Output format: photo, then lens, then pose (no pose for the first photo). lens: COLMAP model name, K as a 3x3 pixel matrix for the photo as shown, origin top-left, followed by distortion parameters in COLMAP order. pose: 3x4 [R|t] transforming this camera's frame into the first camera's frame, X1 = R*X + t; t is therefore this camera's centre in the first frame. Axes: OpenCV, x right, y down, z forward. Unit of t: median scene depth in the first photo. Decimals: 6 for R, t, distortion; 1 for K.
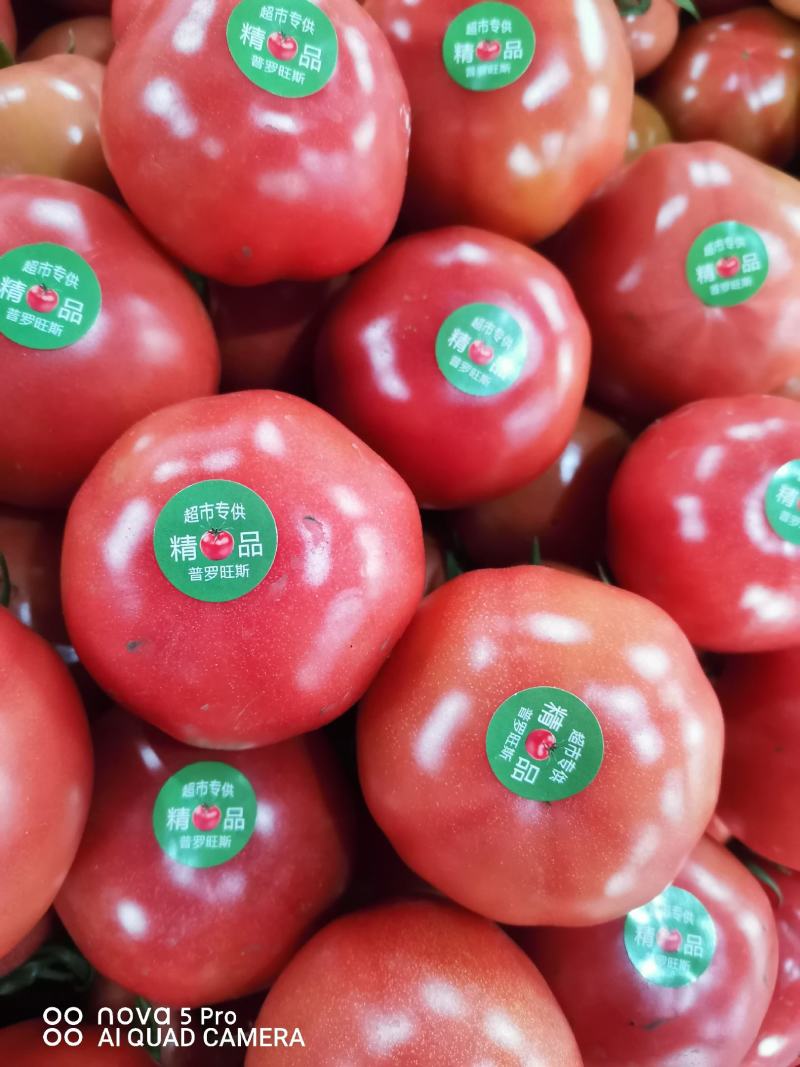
lens RADIAL K [[826.2, 0, 402.0], [0, 826.2, 531.9], [0, 0, 1]] dist [-0.005447, -0.025051]
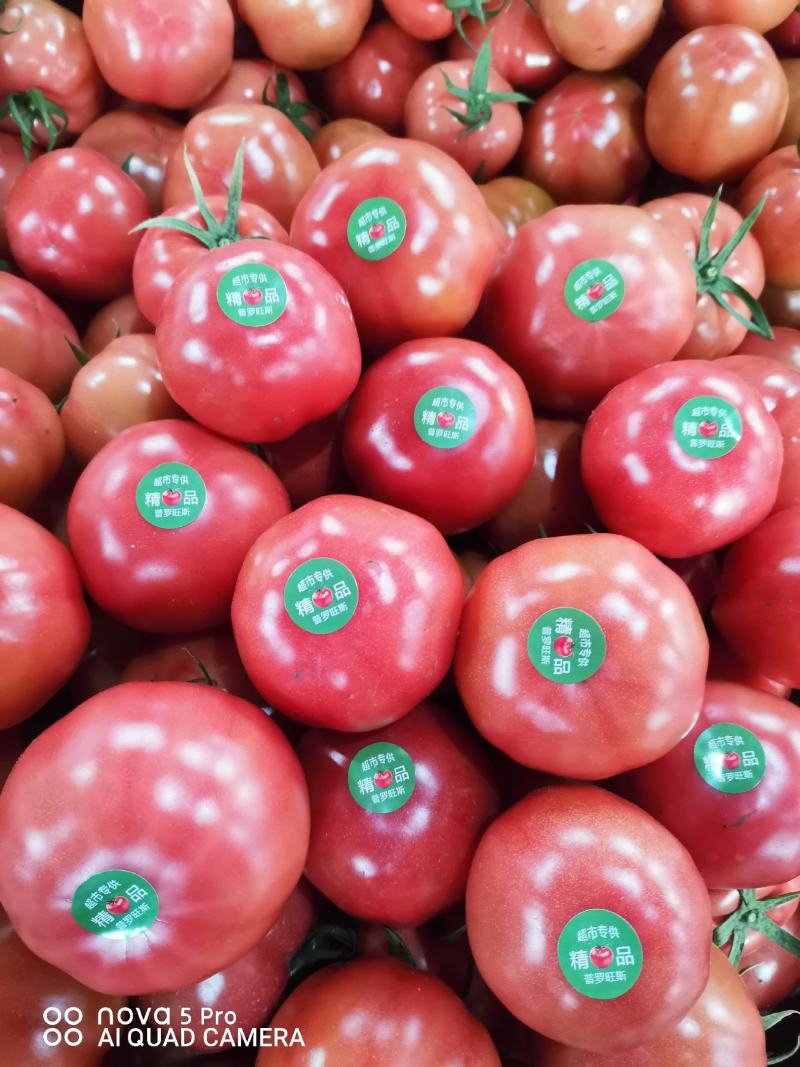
lens RADIAL K [[787.1, 0, 401.0], [0, 787.1, 527.4], [0, 0, 1]] dist [0.012588, -0.024962]
pose [[0.924311, -0.368393, -0.099681, 0.100142], [0.358869, 0.927860, -0.101431, 0.080970], [0.129856, 0.057982, 0.989836, -0.422261]]
